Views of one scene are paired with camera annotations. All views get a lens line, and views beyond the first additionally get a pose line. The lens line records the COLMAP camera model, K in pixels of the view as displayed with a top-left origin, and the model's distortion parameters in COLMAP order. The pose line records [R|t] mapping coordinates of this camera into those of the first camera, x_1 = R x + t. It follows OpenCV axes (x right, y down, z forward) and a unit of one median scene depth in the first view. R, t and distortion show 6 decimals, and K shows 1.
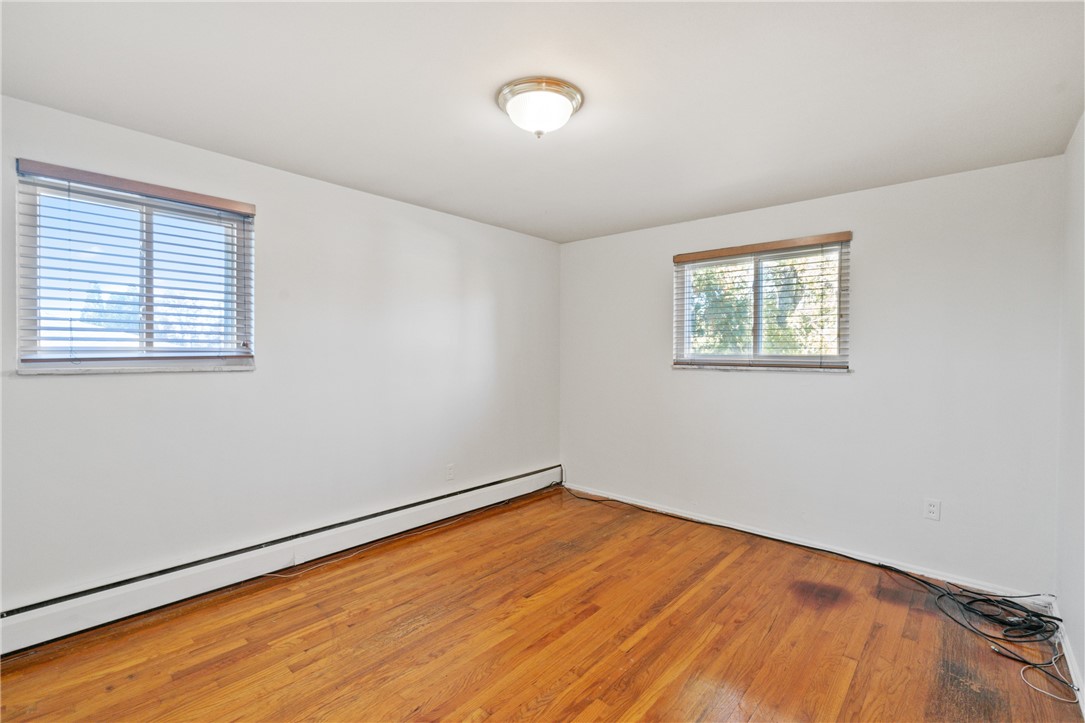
lens RADIAL K [[500.6, 0, 542.7], [0, 500.6, 357.7], [0, 0, 1]] dist [-0.001470, 0.000839]
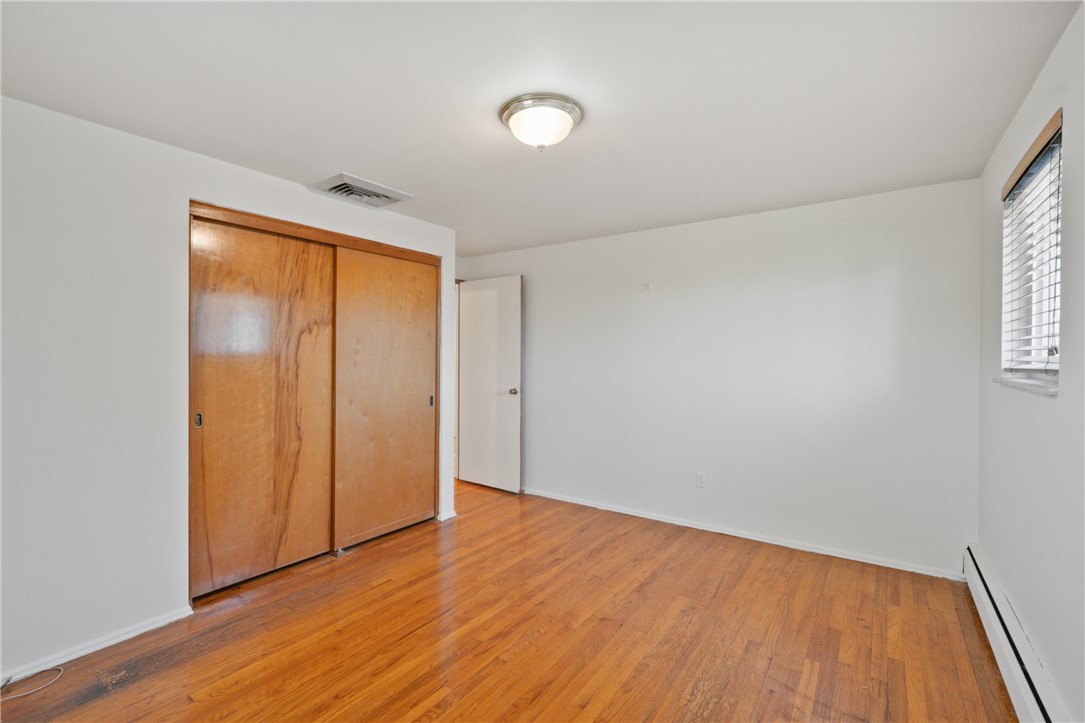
lens RADIAL K [[500.6, 0, 543.6], [0, 500.6, 358.7], [0, 0, 1]] dist [-0.001470, 0.000839]
pose [[-0.992854, -0.009033, -0.118991, 0.103332], [-0.011141, 0.999792, 0.017065, -0.026908], [0.118812, 0.018269, -0.992749, 1.965660]]
